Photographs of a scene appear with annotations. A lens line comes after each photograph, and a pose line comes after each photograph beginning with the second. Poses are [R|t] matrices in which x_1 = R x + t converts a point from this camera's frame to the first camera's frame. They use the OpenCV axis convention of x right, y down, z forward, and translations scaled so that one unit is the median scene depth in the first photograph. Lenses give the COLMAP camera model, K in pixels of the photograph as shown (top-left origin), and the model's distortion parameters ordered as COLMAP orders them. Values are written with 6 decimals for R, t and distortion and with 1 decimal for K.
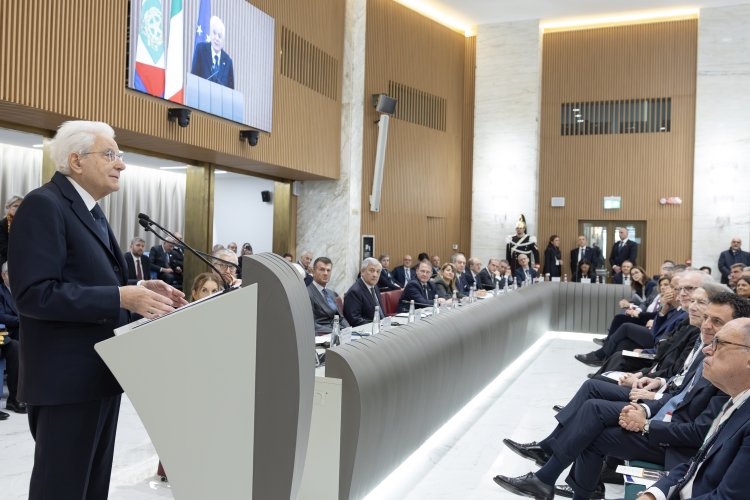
lens RADIAL K [[693.9, 0, 359.5], [0, 693.9, 251.3], [0, 0, 1]] dist [-0.014031, 0.000000]
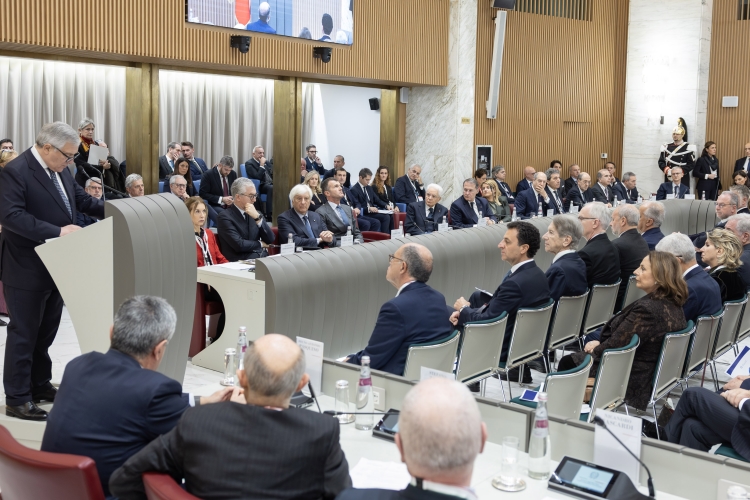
lens RADIAL K [[889.6, 0, 375.6], [0, 889.6, 243.3], [0, 0, 1]] dist [0.004521, 0.000000]
pose [[0.964099, 0.028100, -0.264052, 0.192471], [0.001025, 0.993984, 0.109520, -0.023539], [0.265541, -0.105859, 0.958270, -0.179055]]
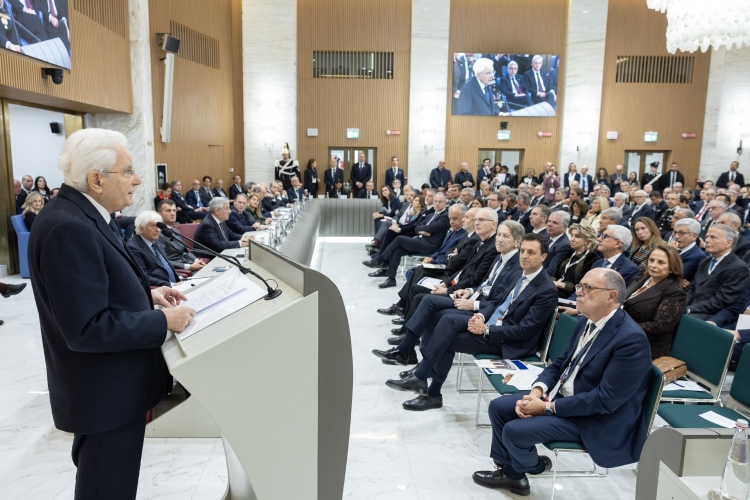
lens RADIAL K [[555.2, 0, 371.2], [0, 555.2, 248.4], [0, 0, 1]] dist [-0.004344, 0.002511]
pose [[0.899348, -0.083045, 0.429274, -0.080760], [0.013680, 0.986661, 0.162215, -0.029598], [-0.437019, -0.140015, 0.888488, 0.033483]]
